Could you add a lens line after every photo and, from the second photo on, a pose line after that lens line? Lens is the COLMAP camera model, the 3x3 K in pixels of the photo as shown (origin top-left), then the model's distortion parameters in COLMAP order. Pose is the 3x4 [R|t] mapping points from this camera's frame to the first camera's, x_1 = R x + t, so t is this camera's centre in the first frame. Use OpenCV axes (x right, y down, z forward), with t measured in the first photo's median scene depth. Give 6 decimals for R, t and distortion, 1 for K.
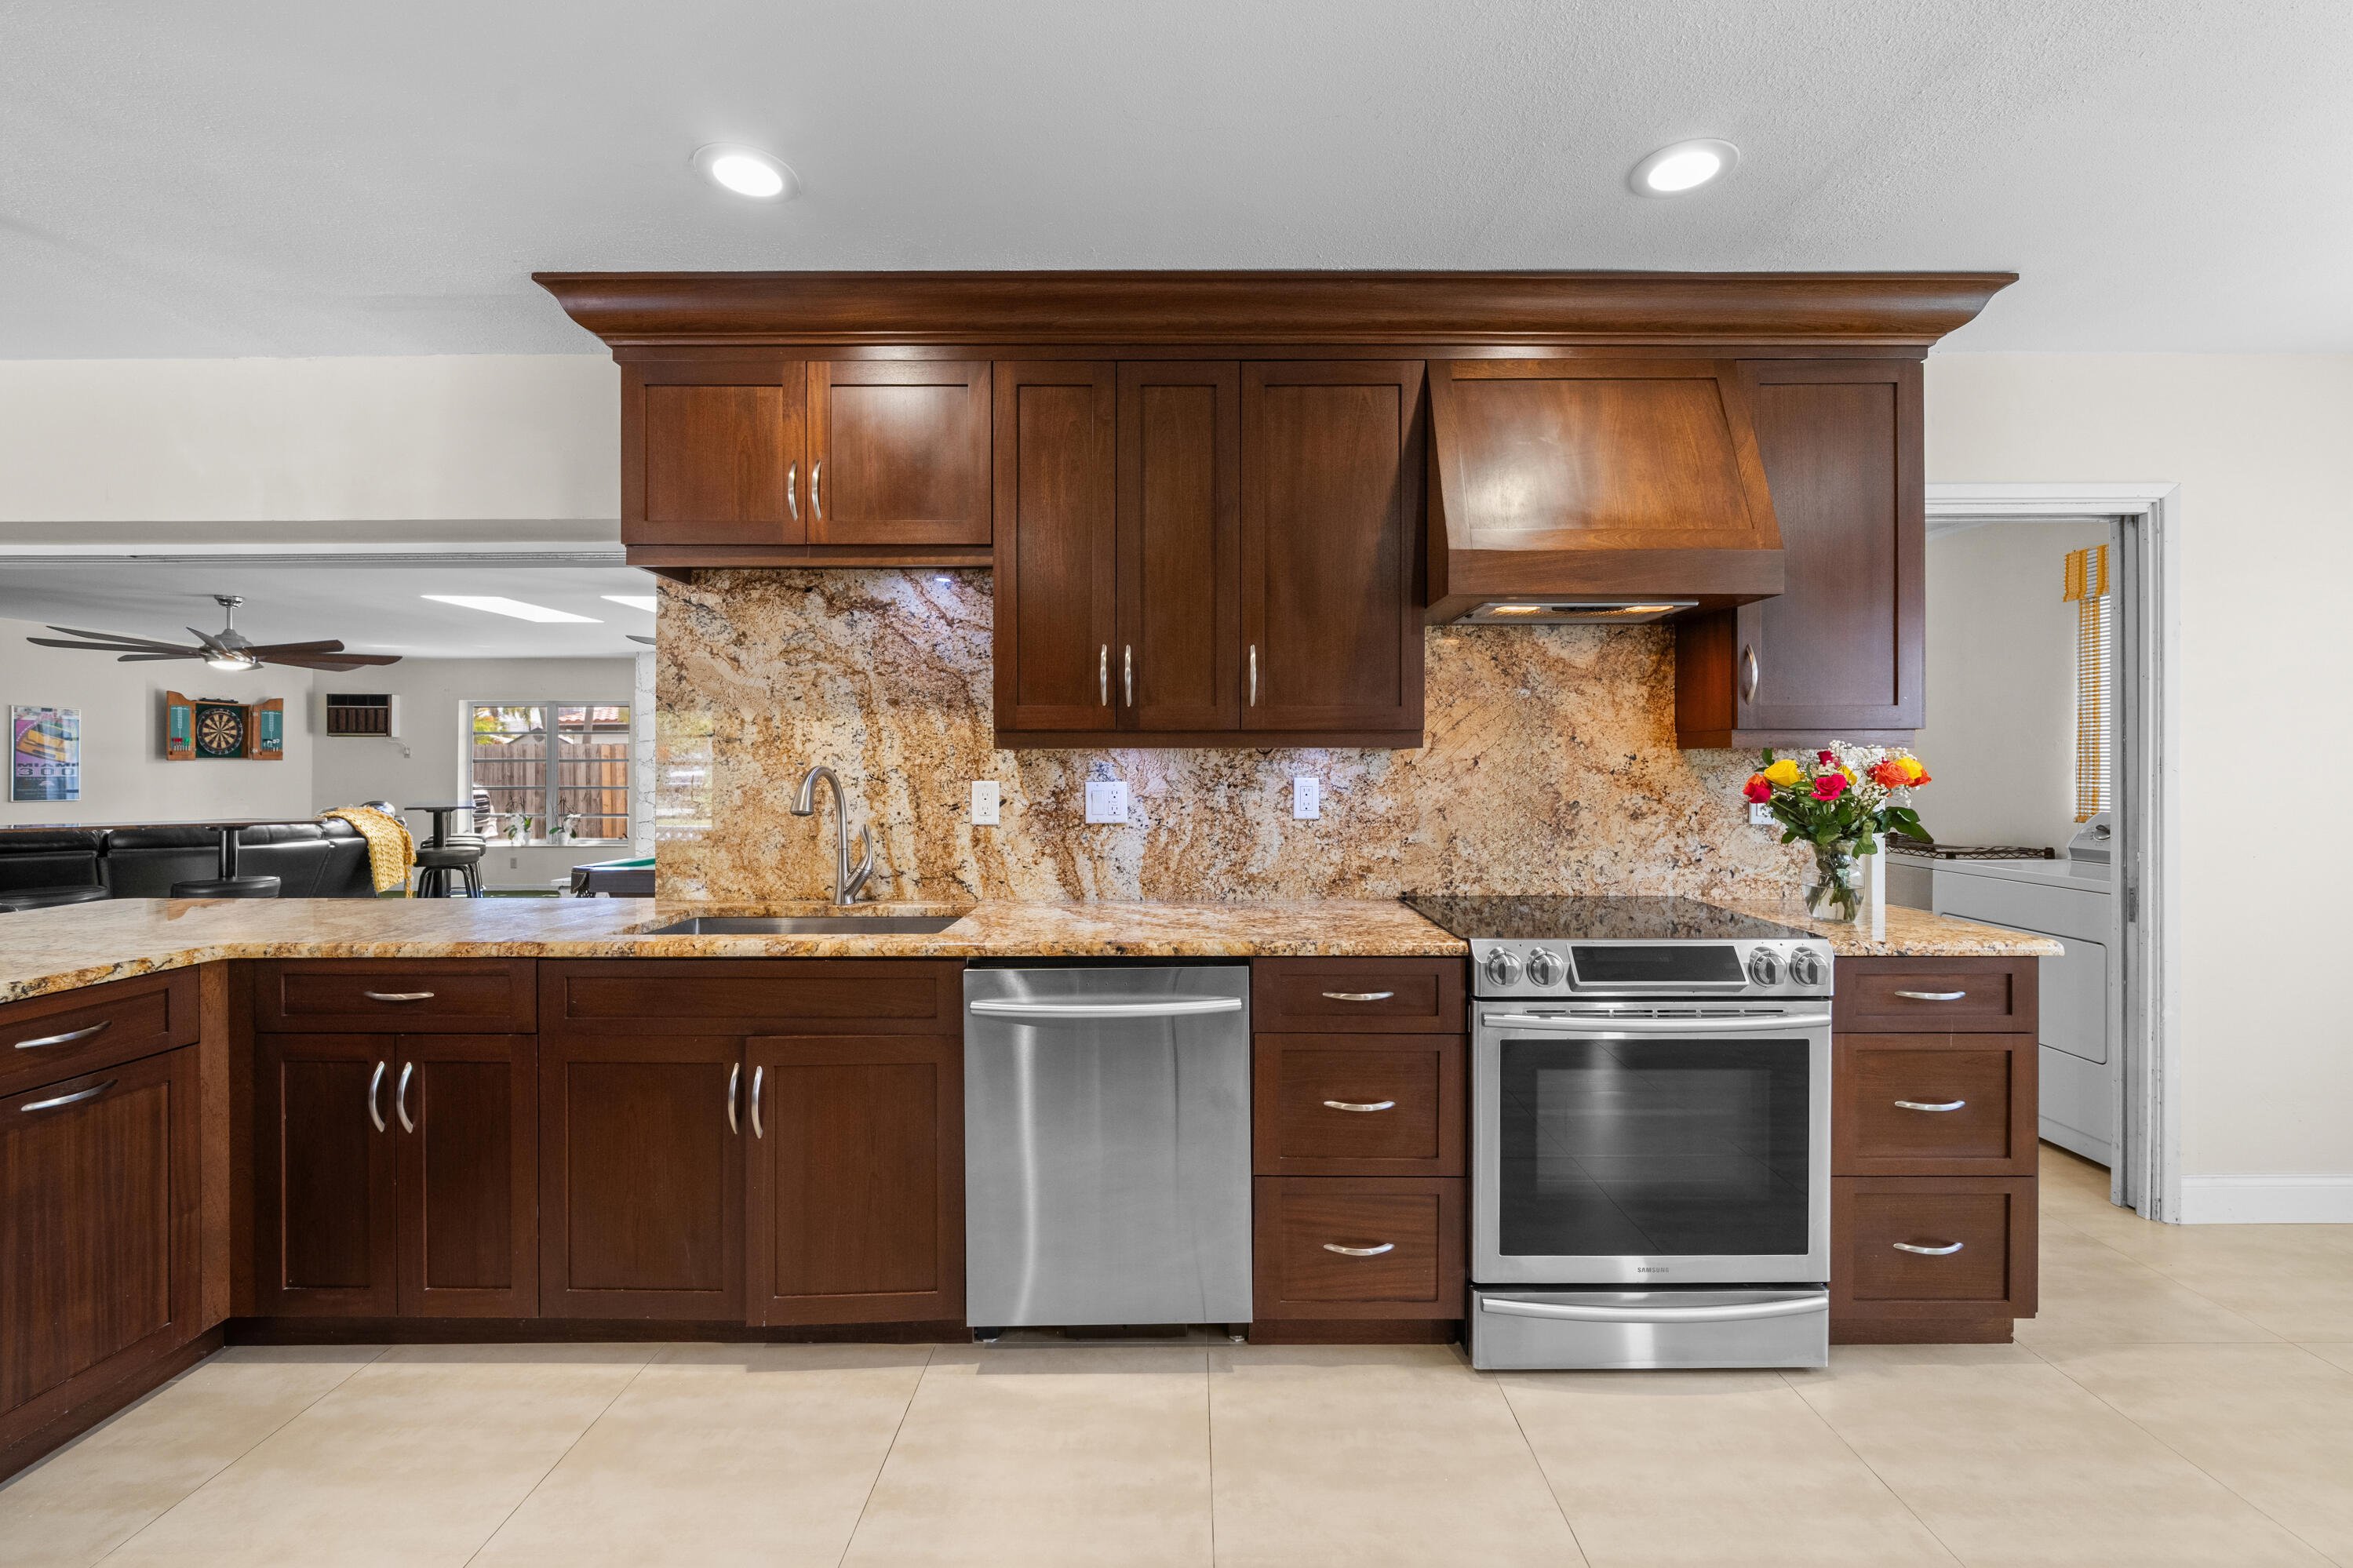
lens RADIAL K [[948.9, 0, 1184.9], [0, 948.9, 763.3], [0, 0, 1]] dist [-0.002056, -0.000051]
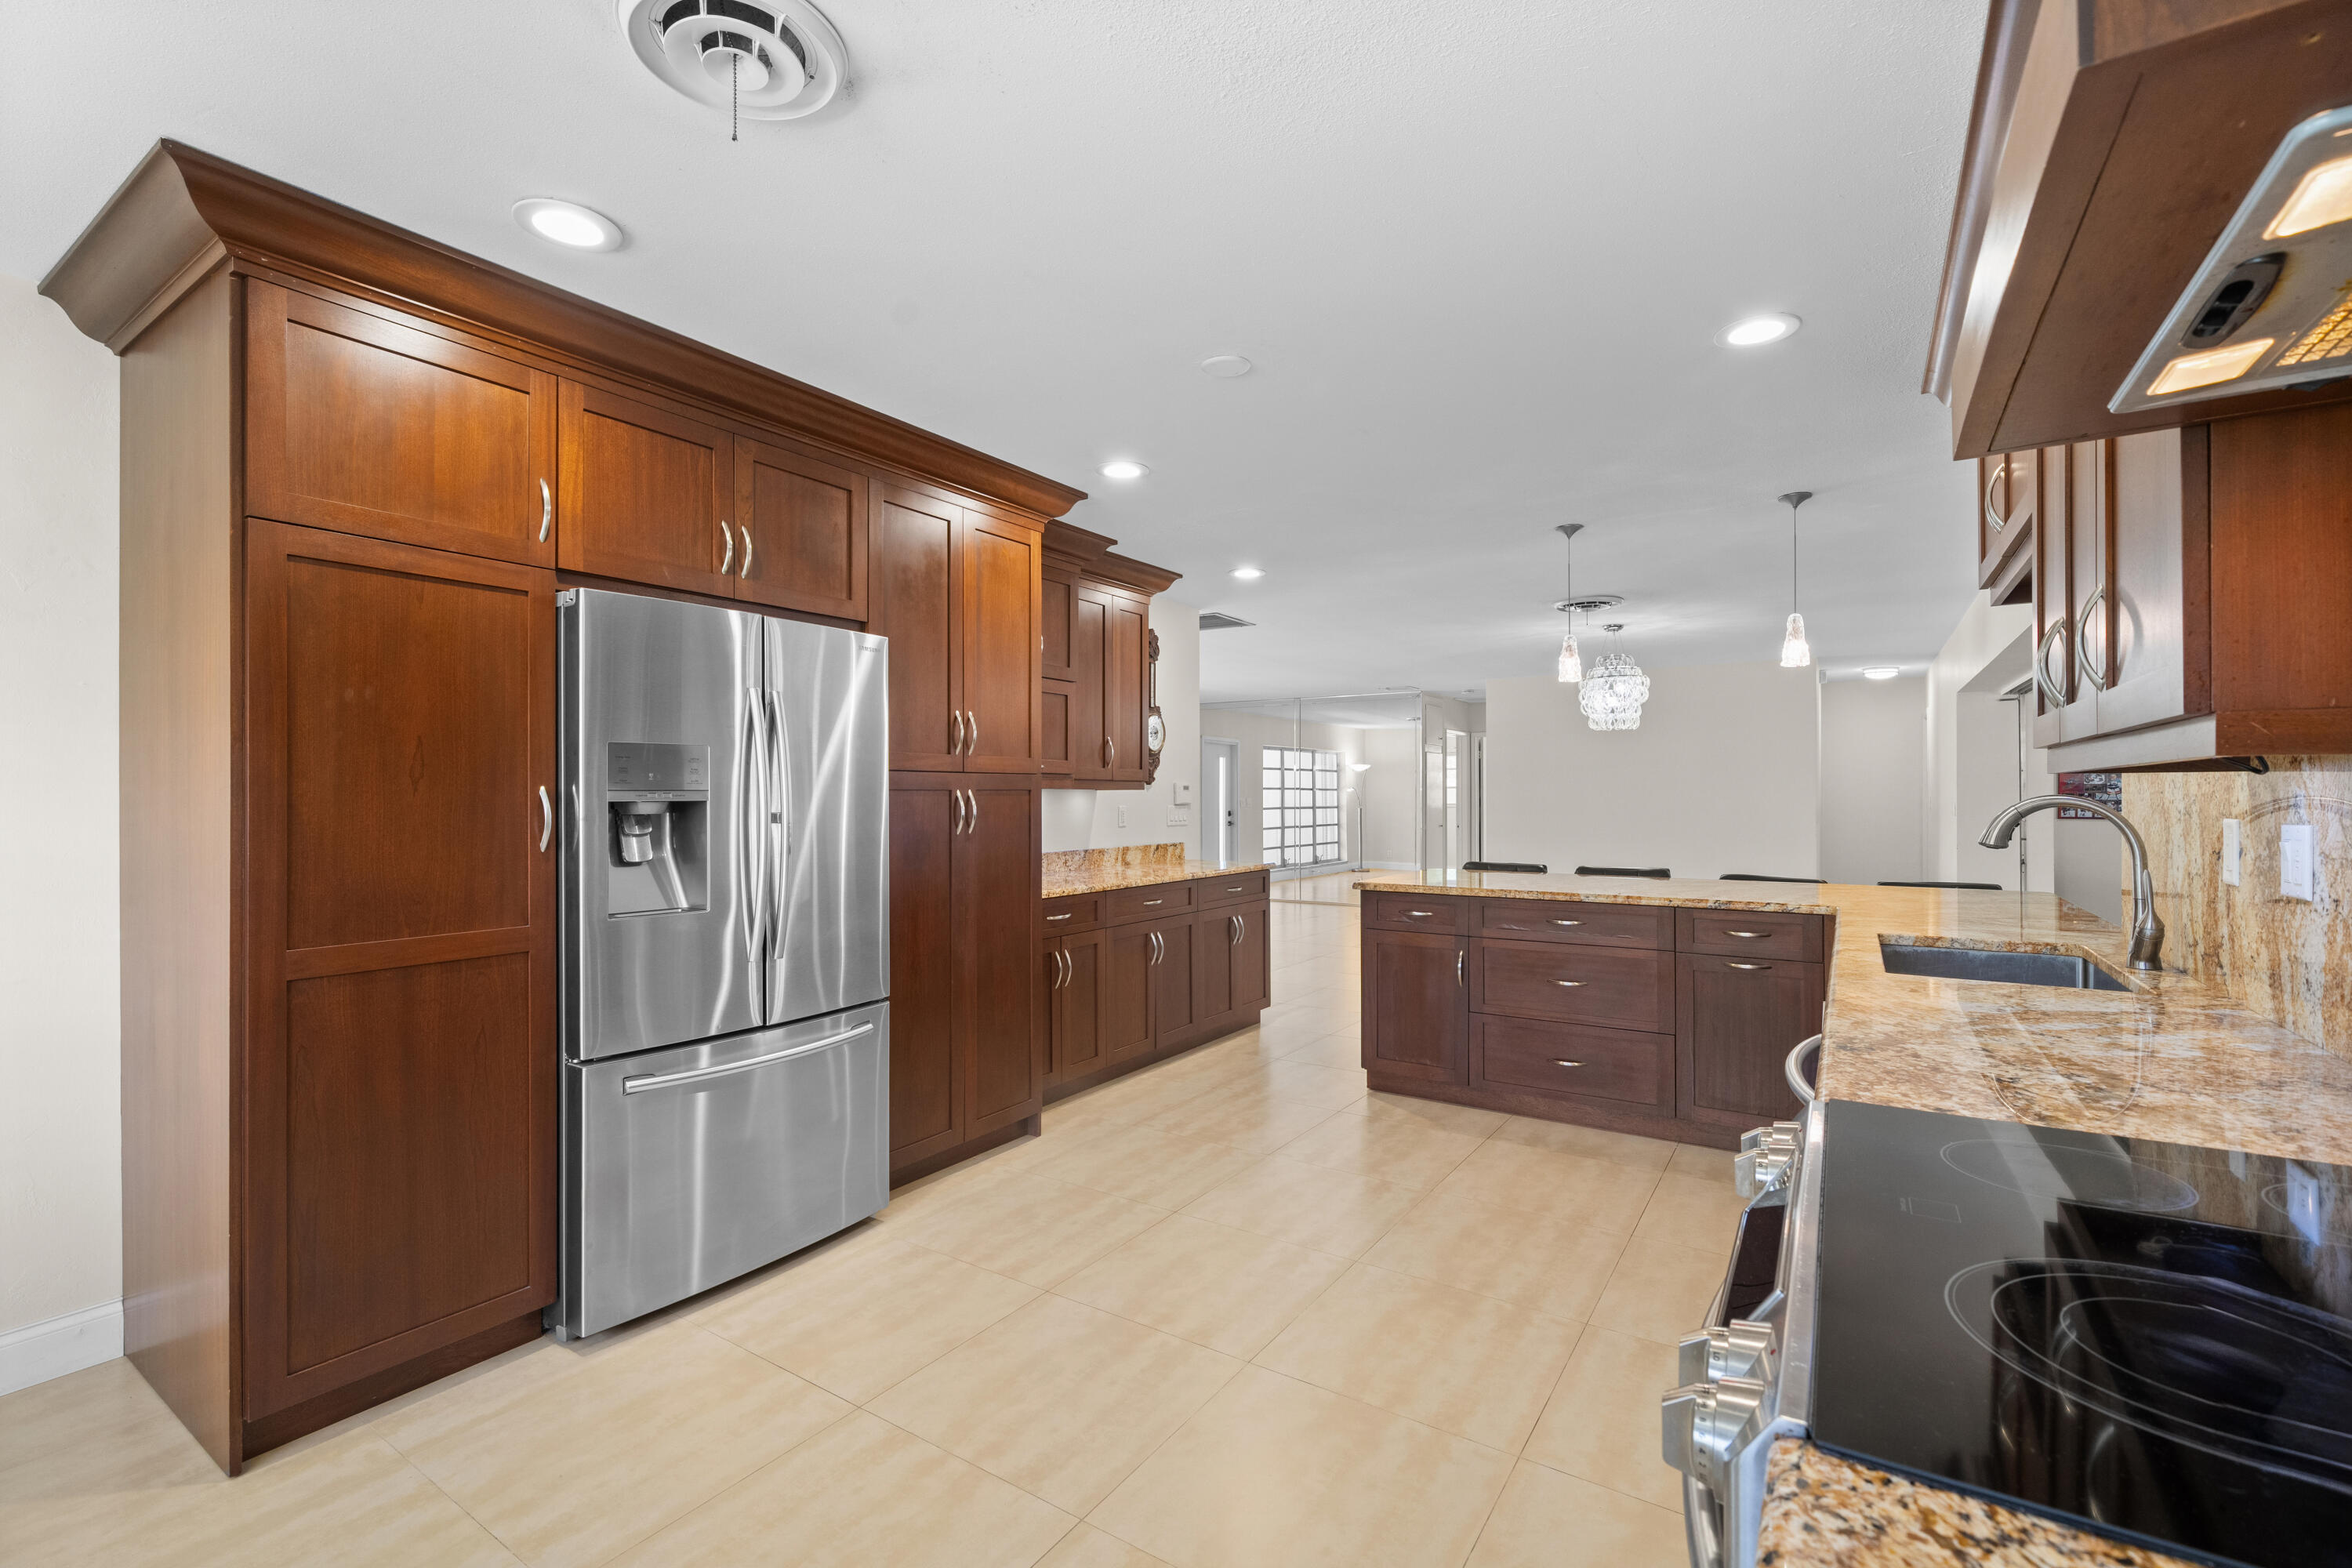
lens RADIAL K [[1022.2, 0, 1176.0], [0, 1022.2, 784.0], [0, 0, 1]] dist [0.000738, 0.000217]
pose [[-0.550175, -0.006279, -0.835026, 0.790640], [0.003467, 0.999946, -0.009804, -0.000866], [0.835042, -0.008289, -0.550123, 0.779372]]
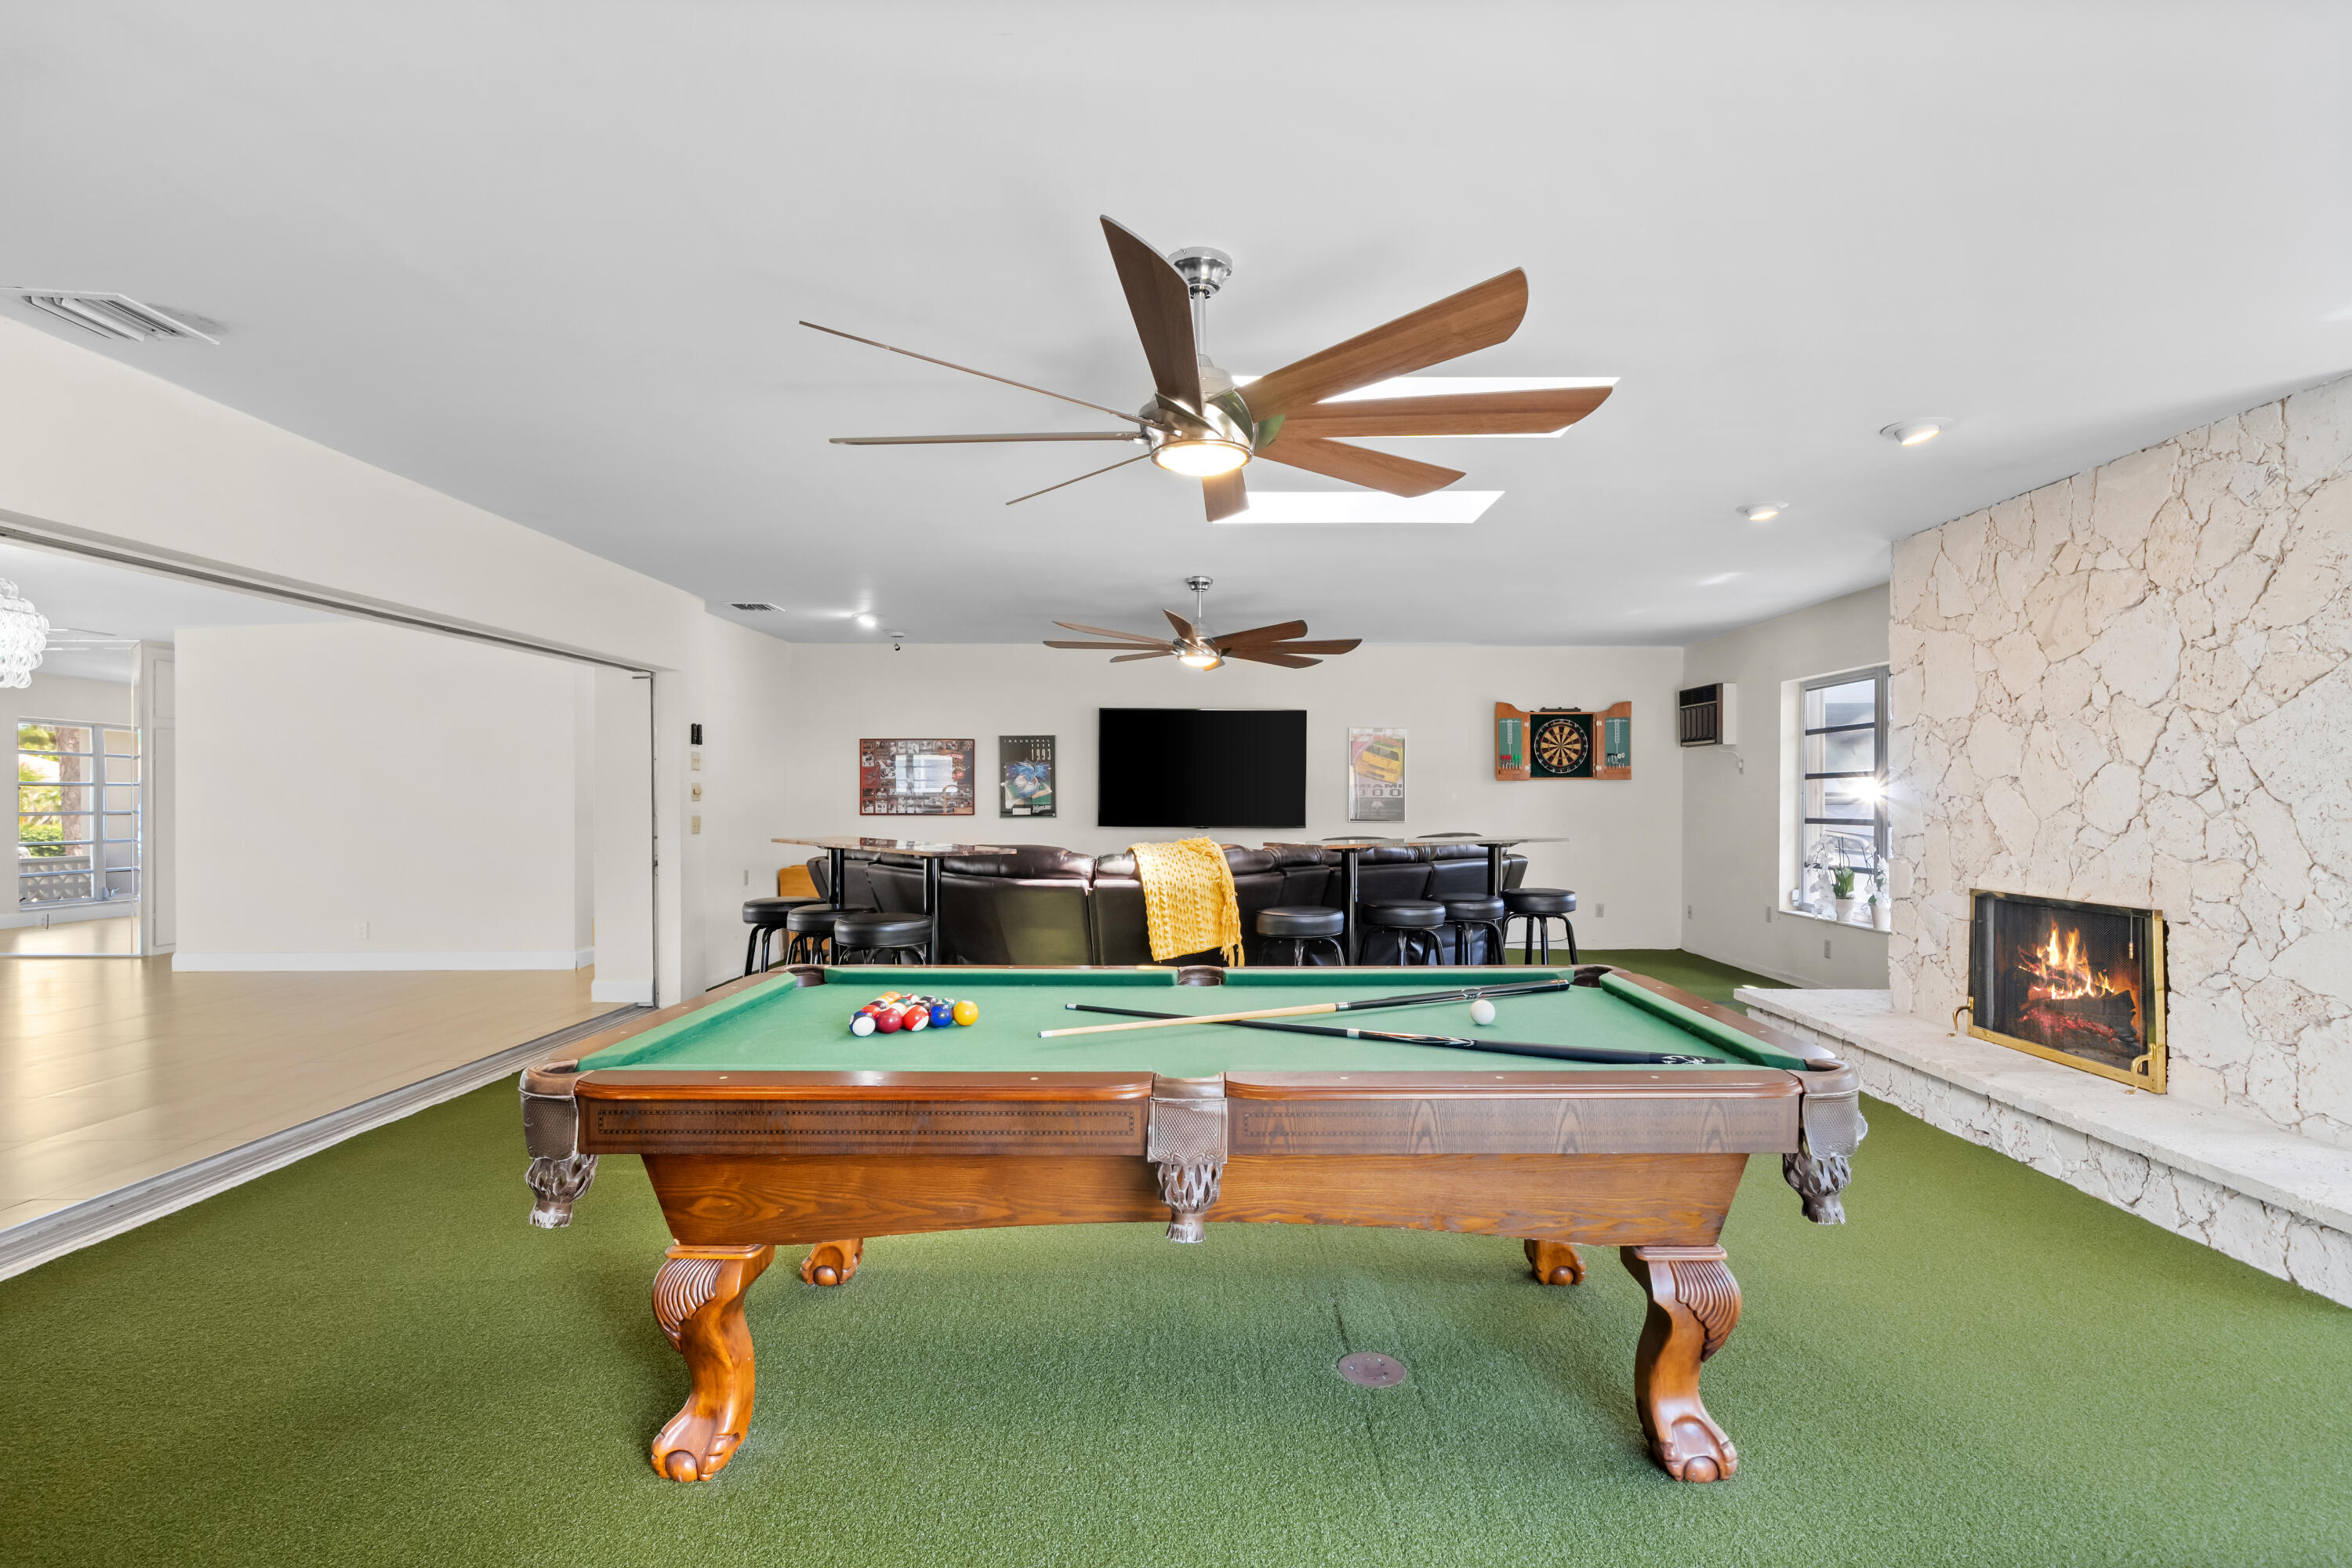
lens RADIAL K [[1132.9, 0, 1215.6], [0, 1132.9, 785.8], [0, 0, 1]] dist [-0.000615, 0.000127]
pose [[0.018859, -0.006678, -0.999800, -0.044288], [0.002307, 0.999975, -0.006636, 0.027647], [0.999819, -0.002182, 0.018874, 2.374033]]
